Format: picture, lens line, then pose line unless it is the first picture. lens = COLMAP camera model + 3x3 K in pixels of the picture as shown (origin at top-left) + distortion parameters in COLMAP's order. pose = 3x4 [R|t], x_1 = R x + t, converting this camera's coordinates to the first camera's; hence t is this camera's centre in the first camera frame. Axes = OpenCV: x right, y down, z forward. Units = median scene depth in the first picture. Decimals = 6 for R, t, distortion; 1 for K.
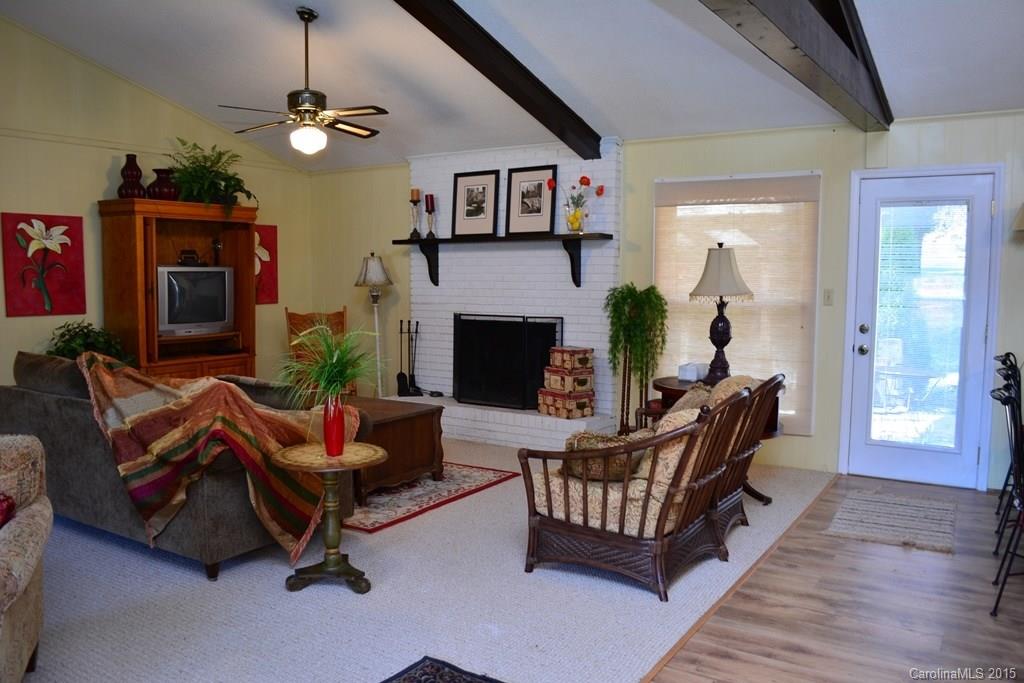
lens RADIAL K [[805.6, 0, 513.7], [0, 805.6, 349.1], [0, 0, 1]] dist [-0.077937, 0.008359]
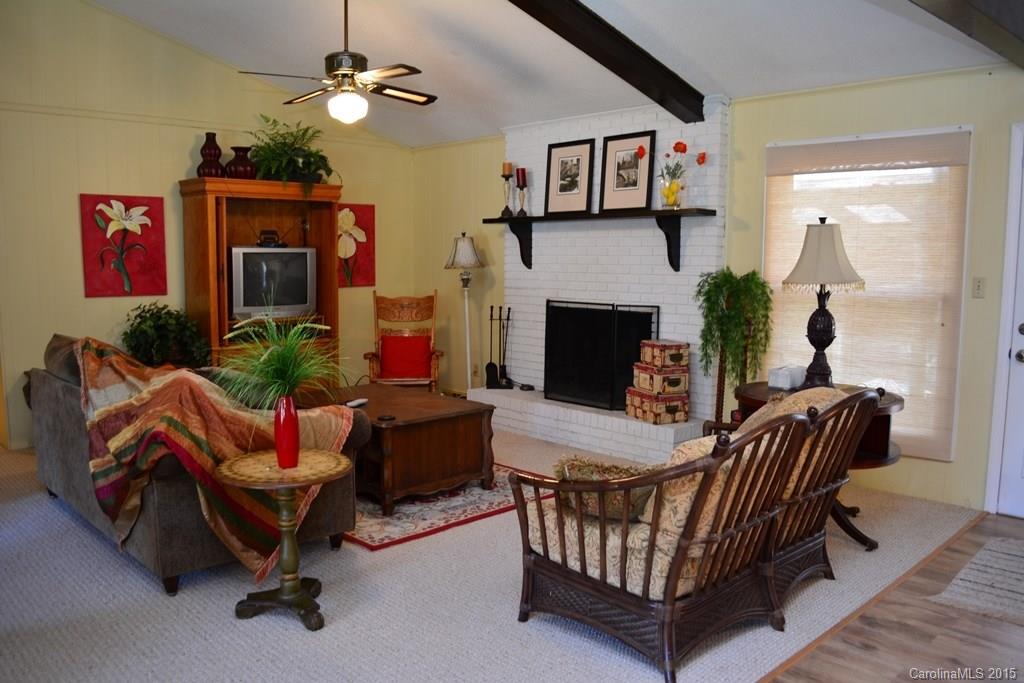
lens RADIAL K [[804.5, 0, 513.6], [0, 804.5, 345.0], [0, 0, 1]] dist [-0.075473, 0.003361]
pose [[0.972763, 0.026914, -0.230233, 0.122625], [-0.023002, 0.999542, 0.019660, -0.012321], [0.230657, -0.013828, 0.972937, 0.135707]]
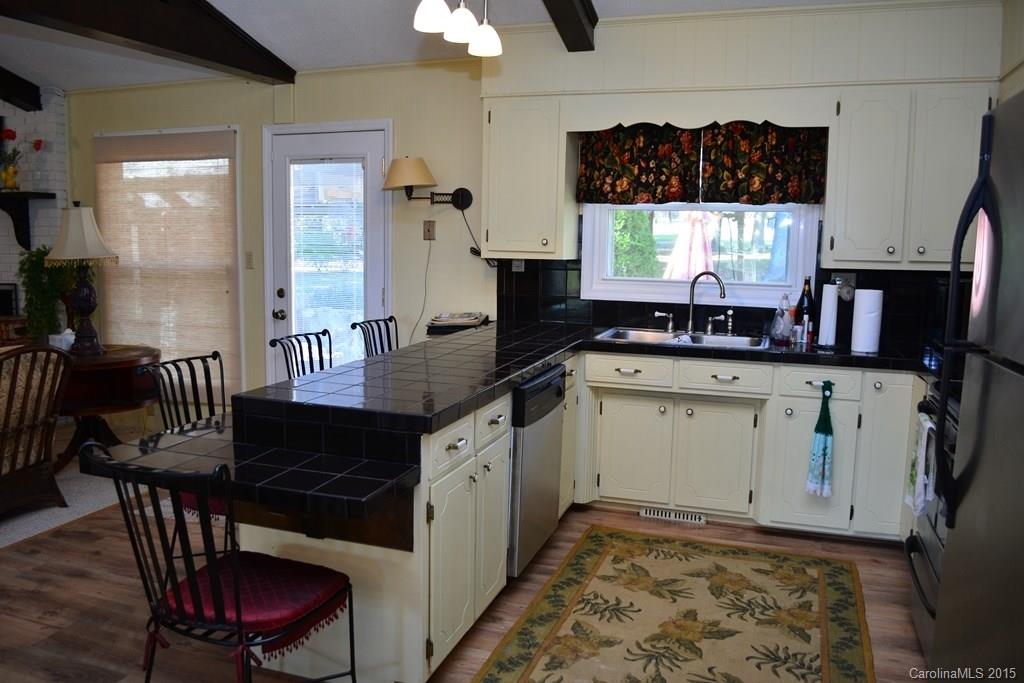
lens RADIAL K [[805.6, 0, 513.7], [0, 805.6, 349.1], [0, 0, 1]] dist [-0.077937, 0.008359]
pose [[0.970943, -0.025006, 0.238002, 0.449364], [0.013690, 0.998701, 0.049080, -0.000946], [-0.238921, -0.044395, 0.970024, -0.005888]]
